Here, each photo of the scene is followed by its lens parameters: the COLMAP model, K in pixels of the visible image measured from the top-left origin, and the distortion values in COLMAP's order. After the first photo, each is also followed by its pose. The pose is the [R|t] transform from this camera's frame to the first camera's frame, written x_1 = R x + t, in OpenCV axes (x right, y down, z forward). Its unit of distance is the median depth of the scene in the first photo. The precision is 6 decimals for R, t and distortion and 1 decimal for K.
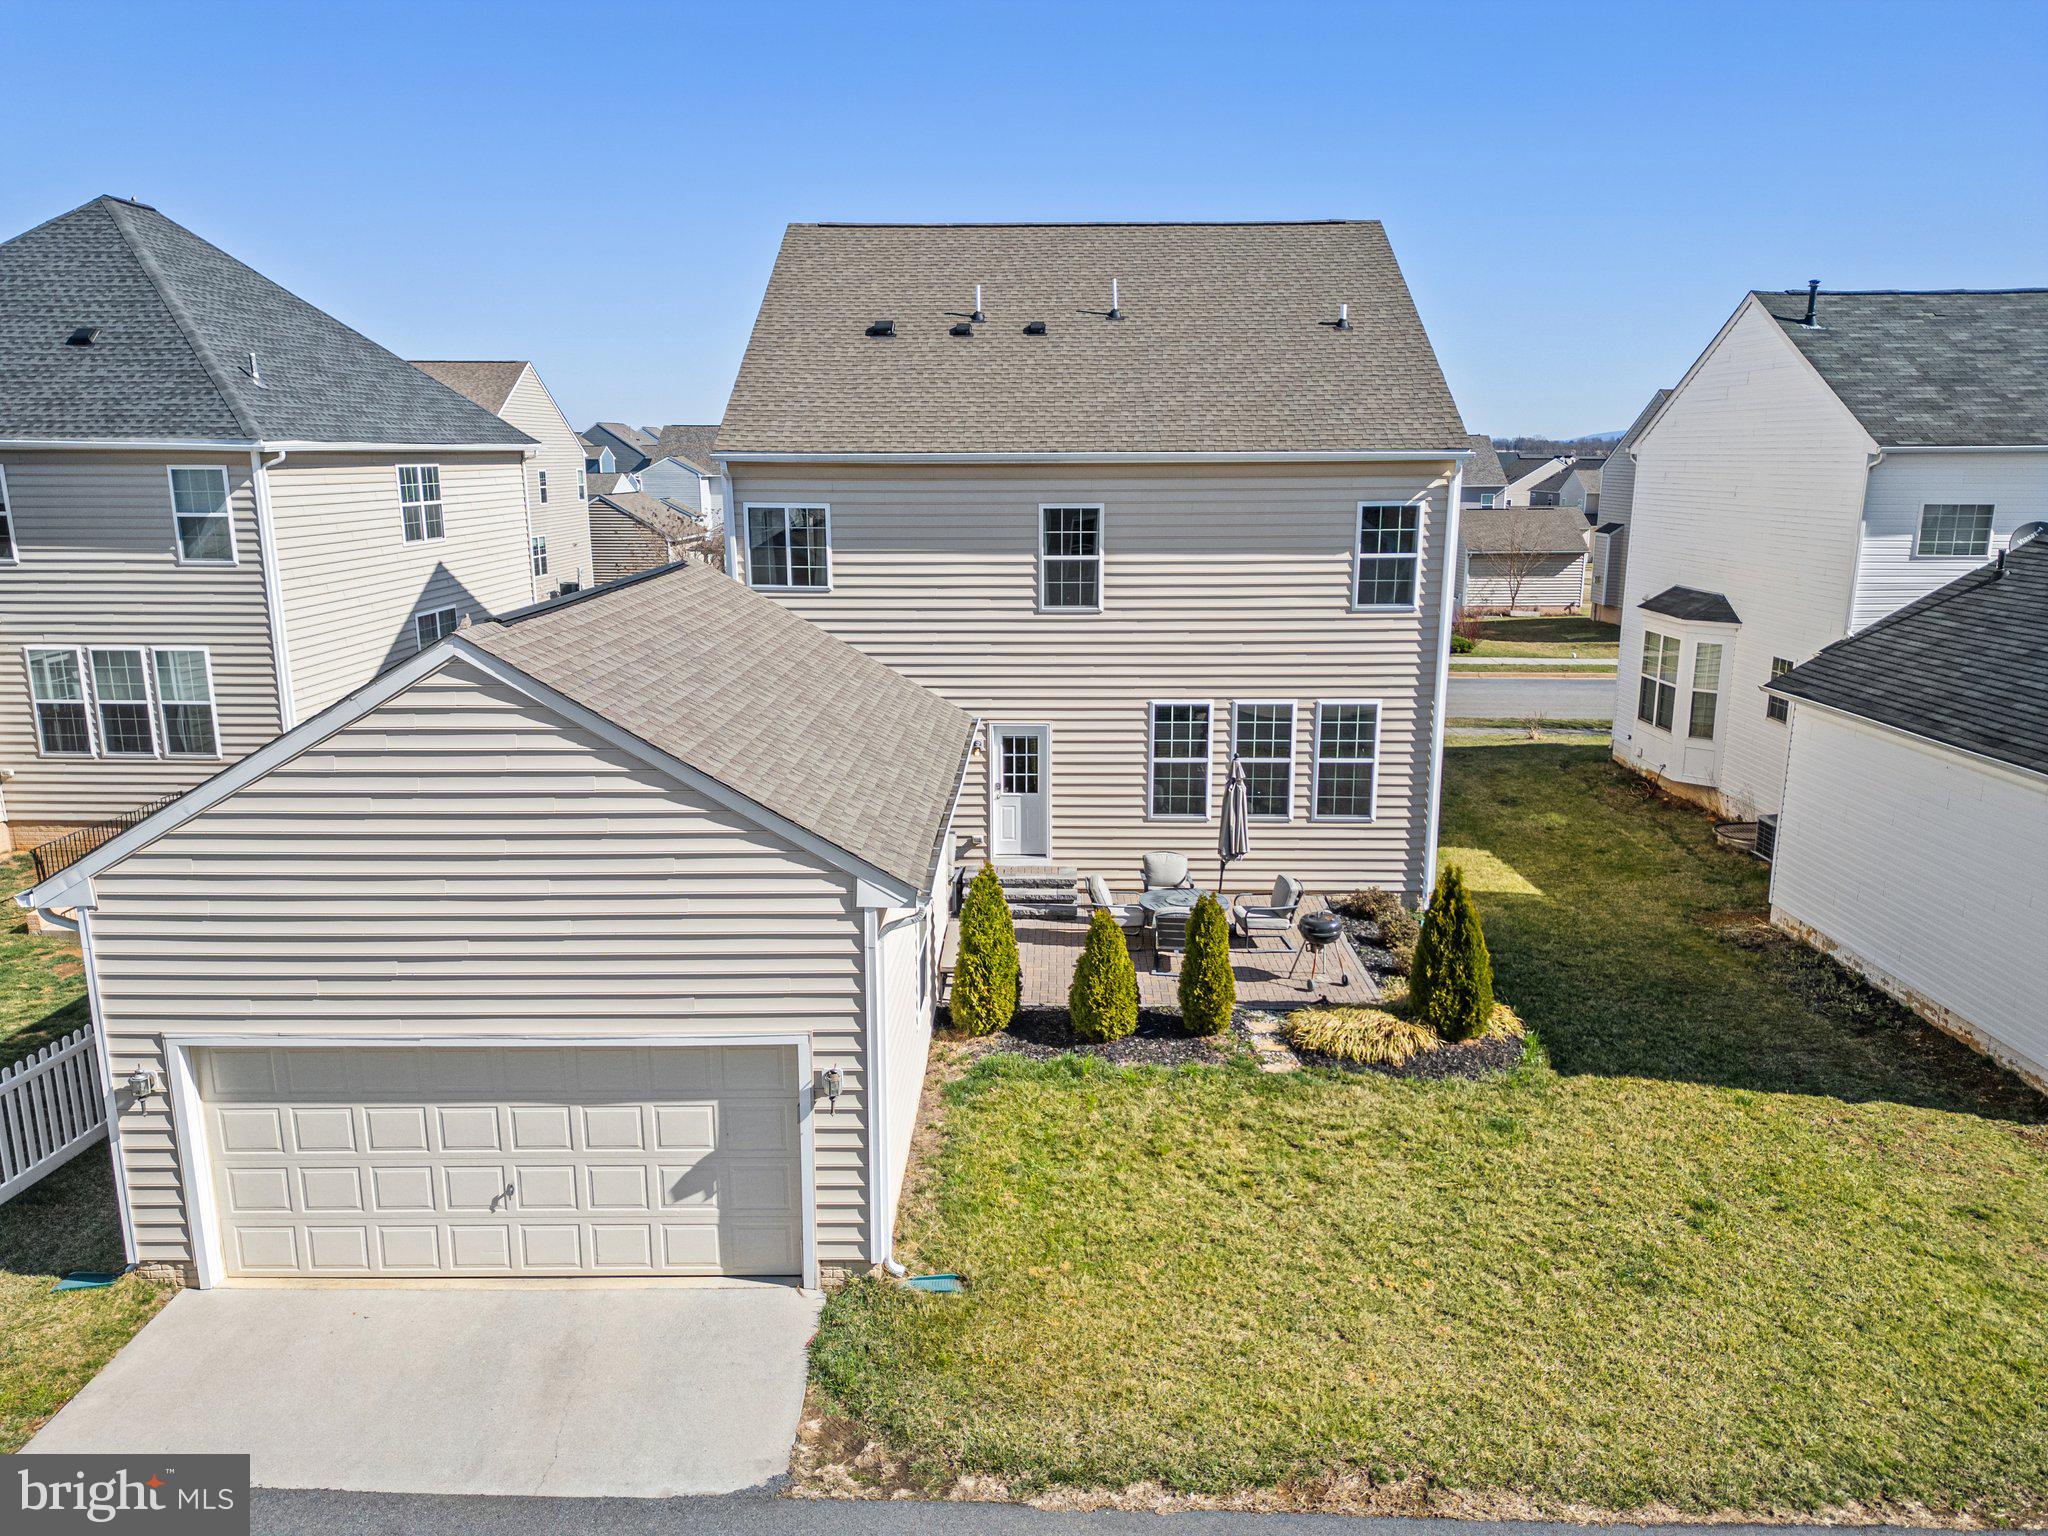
lens RADIAL K [[1388.6, 0, 1020.9], [0, 1388.6, 792.8], [0, 0, 1]] dist [0.096267, -0.123993]
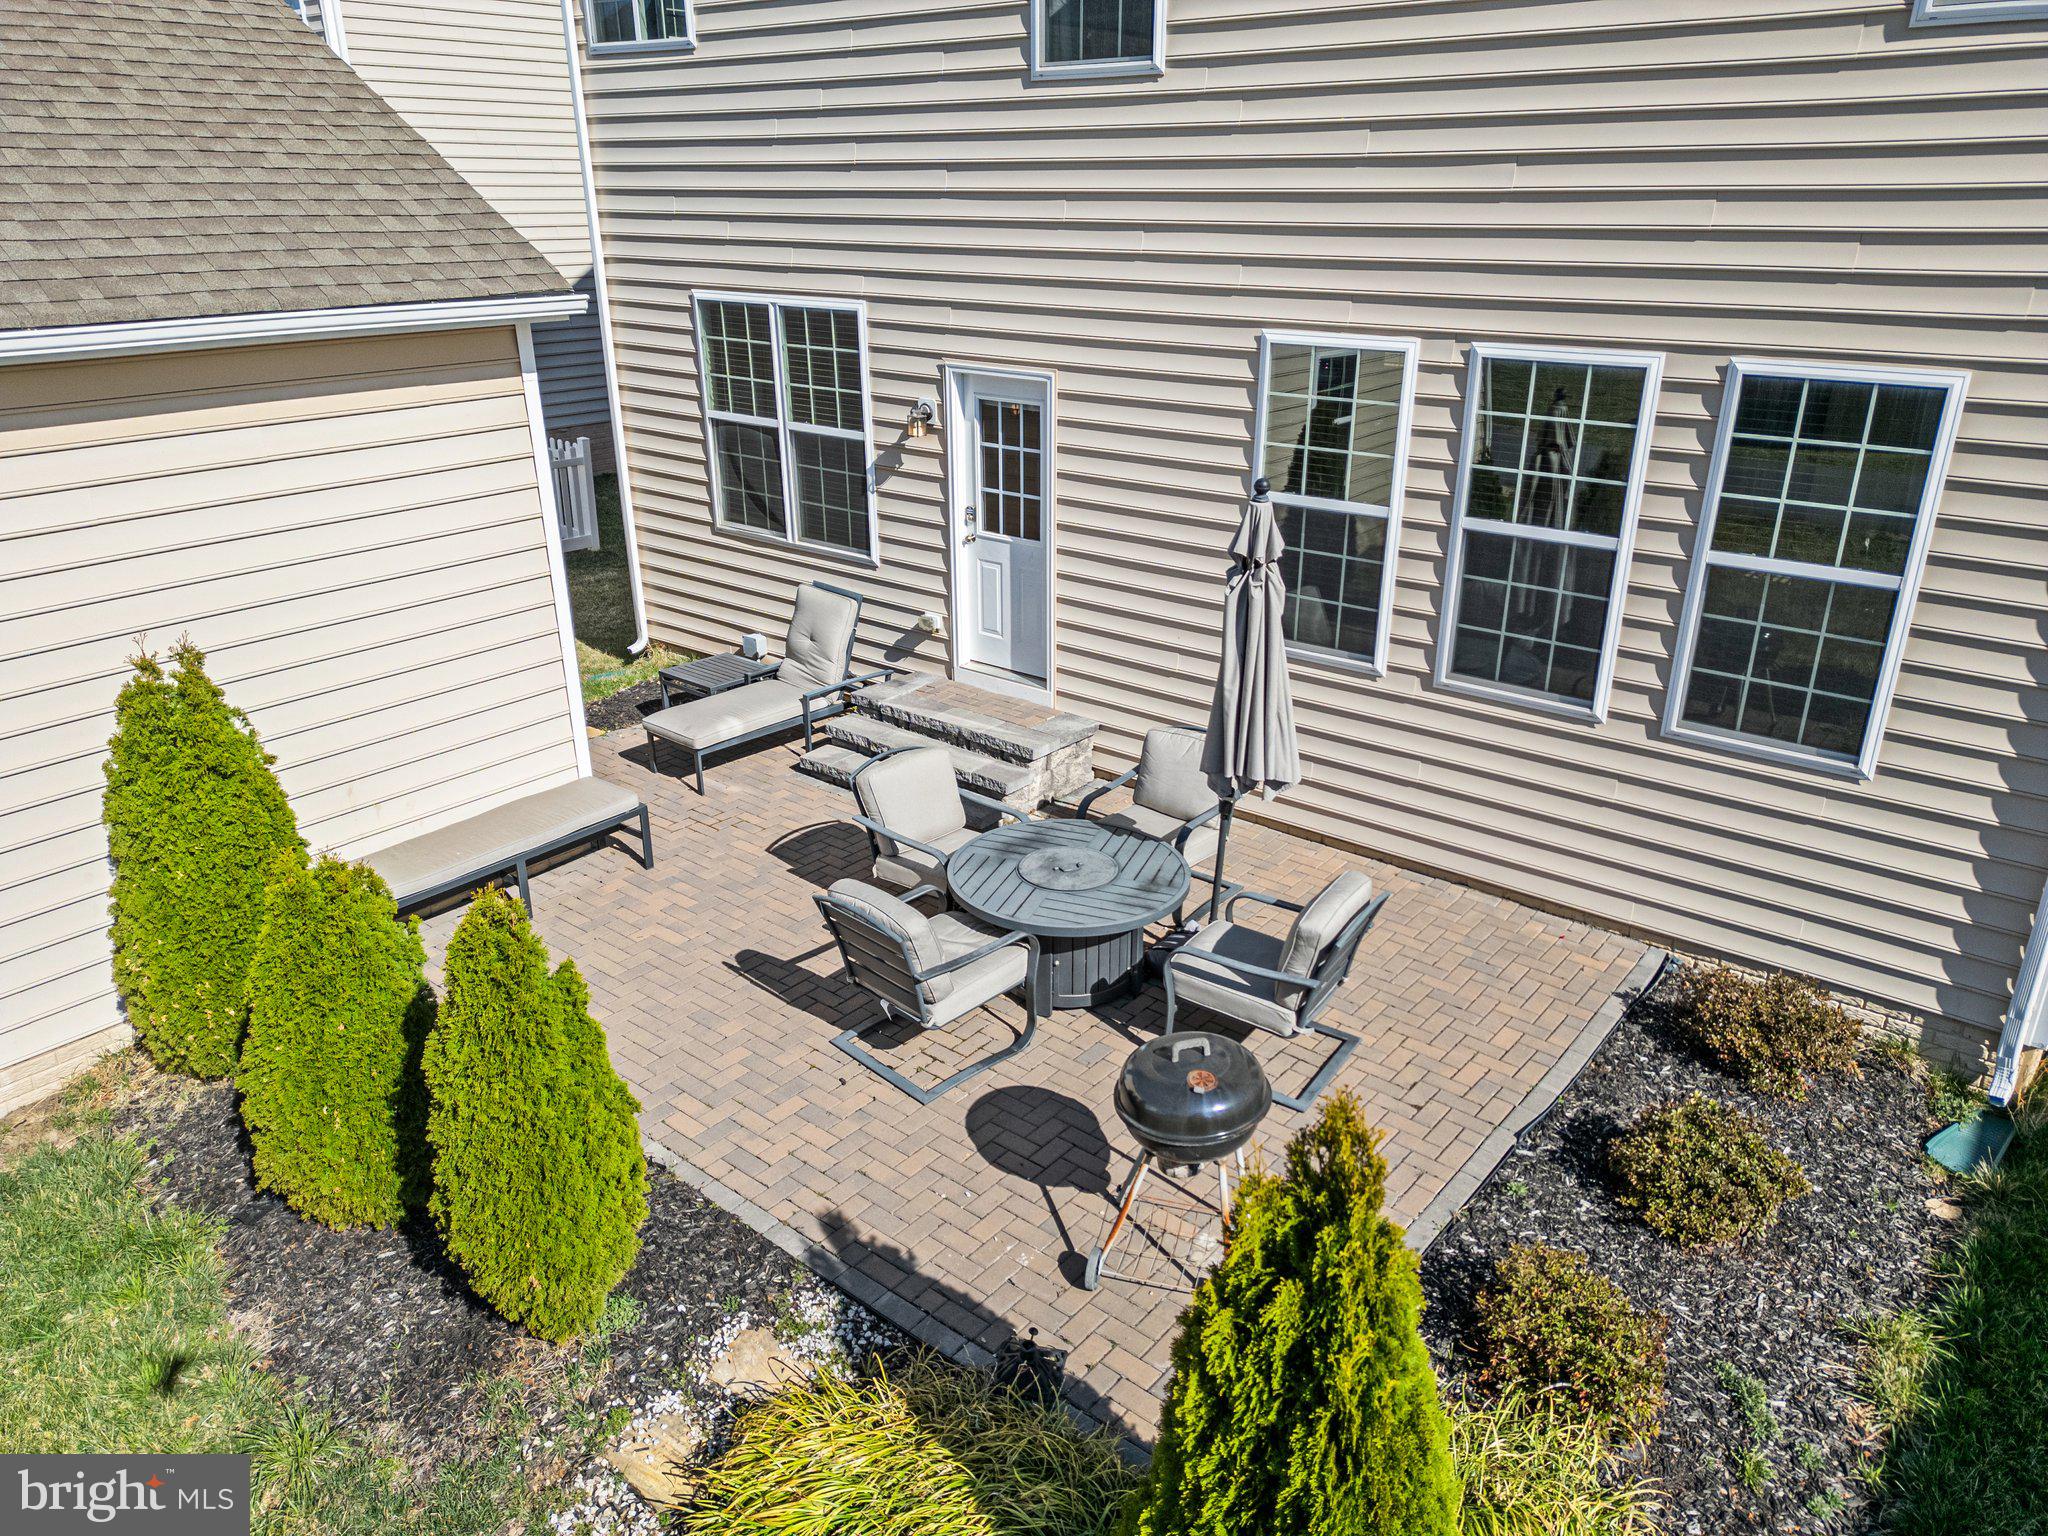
lens RADIAL K [[1423.1, 0, 1026.7], [0, 1423.1, 783.0], [0, 0, 1]] dist [0.079680, -0.077902]
pose [[0.792898, 0.237180, -0.561301, 0.289990], [-0.139590, 0.967343, 0.211569, -0.021278], [0.593151, -0.089400, 0.800112, 0.638760]]
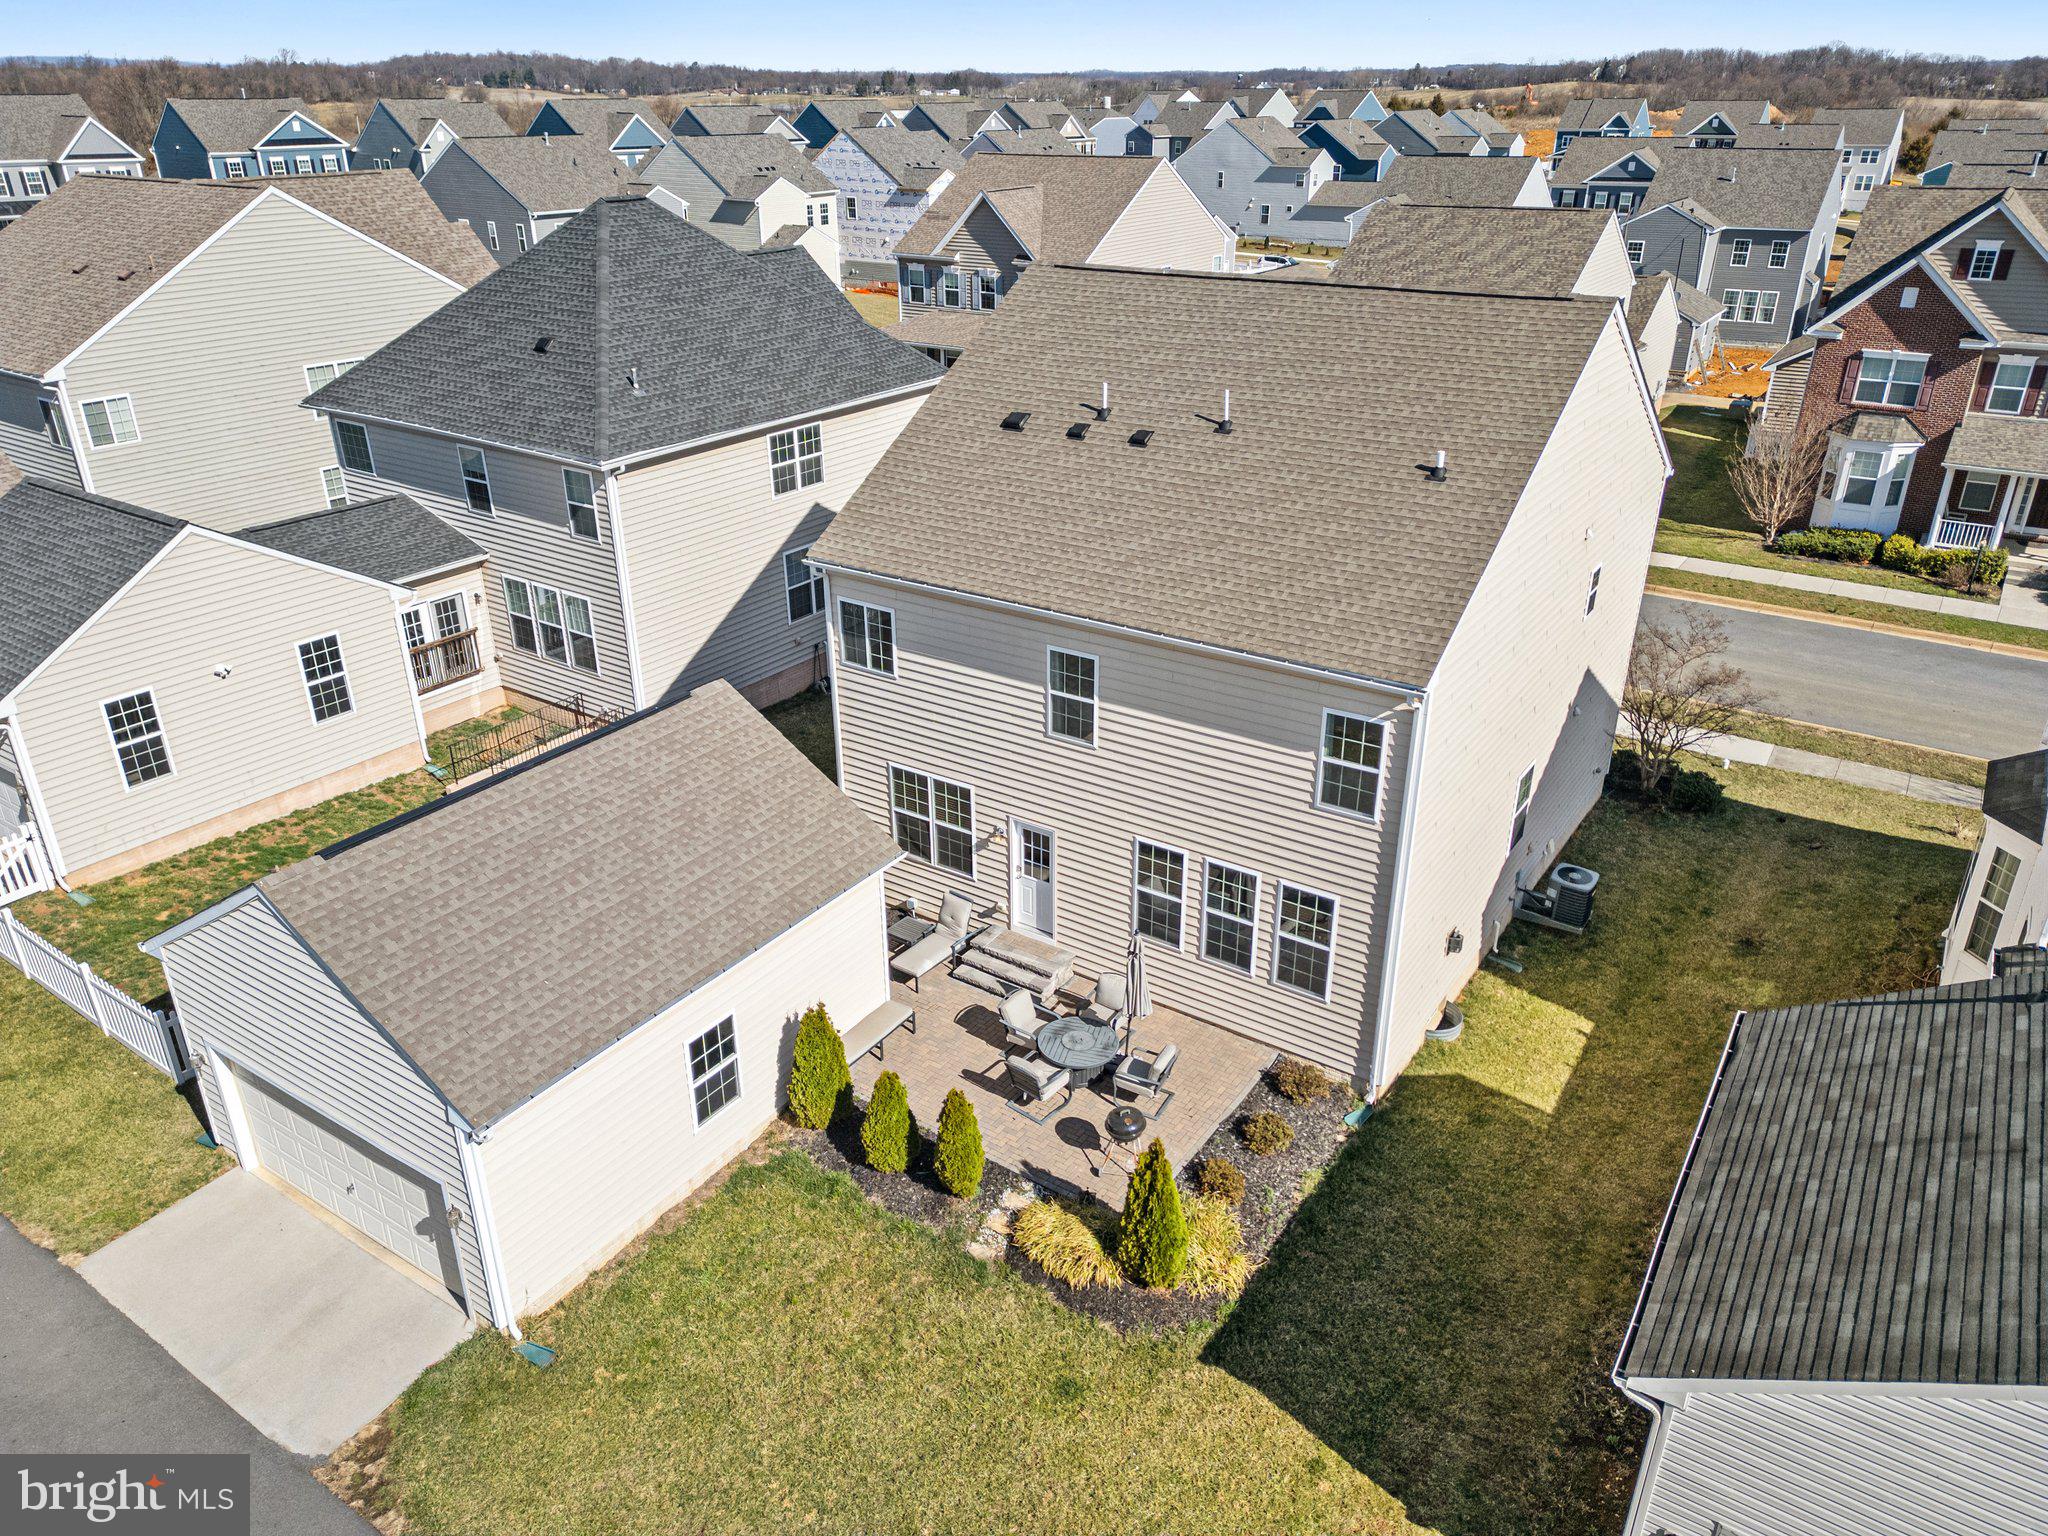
lens RADIAL K [[1396.0, 0, 1024.0], [0, 1396.0, 768.0], [0, 0, 1]] dist [0.079345, -0.073854]
pose [[0.842625, 0.228488, -0.487624, 0.527264], [-0.120287, 0.962503, 0.243146, -0.363660], [0.524895, -0.146226, 0.838513, 0.072767]]
